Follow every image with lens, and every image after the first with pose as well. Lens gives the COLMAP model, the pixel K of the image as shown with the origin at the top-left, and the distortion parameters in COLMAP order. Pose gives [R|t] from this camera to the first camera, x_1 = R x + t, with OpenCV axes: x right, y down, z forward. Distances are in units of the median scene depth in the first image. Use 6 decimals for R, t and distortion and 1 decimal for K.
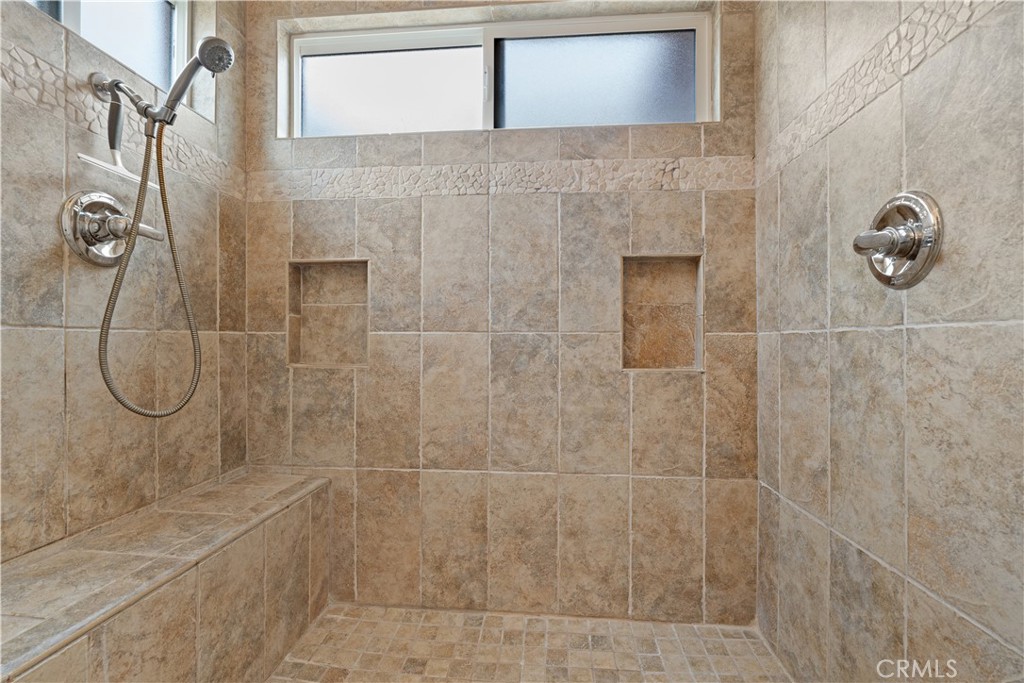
lens RADIAL K [[459.4, 0, 512.0], [0, 459.4, 341.5], [0, 0, 1]] dist [-0.003784, -0.000090]
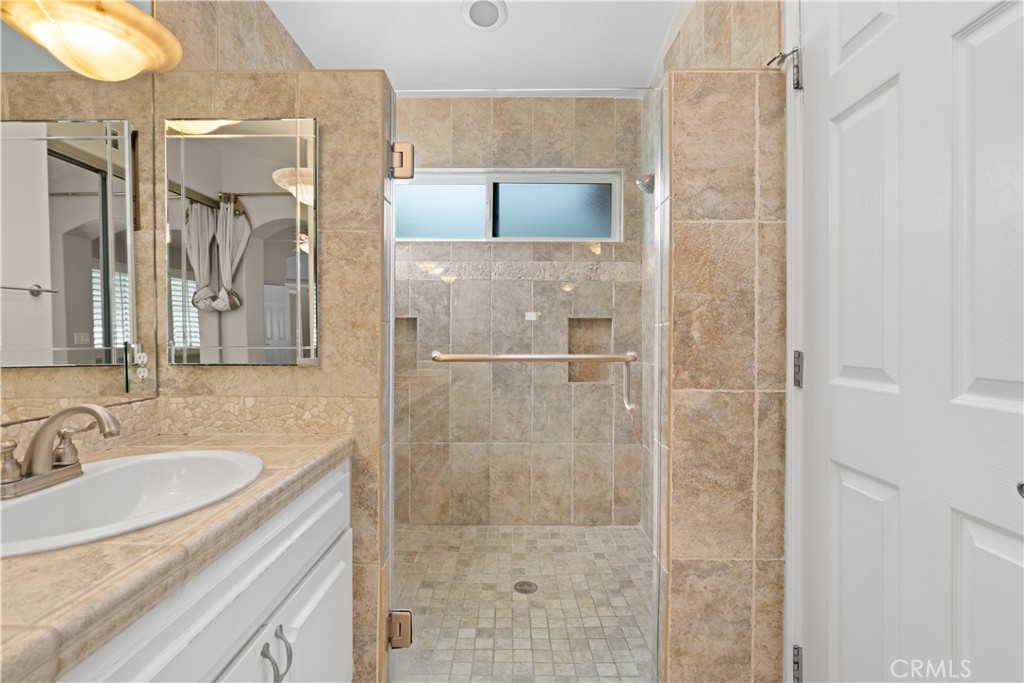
lens RADIAL K [[453.1, 0, 511.0], [0, 453.1, 339.4], [0, 0, 1]] dist [-0.002534, 0.000051]
pose [[0.996742, 0.000514, 0.080651, -0.113242], [-0.001213, 0.999962, 0.008629, -0.117517], [-0.080643, -0.008699, 0.996705, -0.689263]]
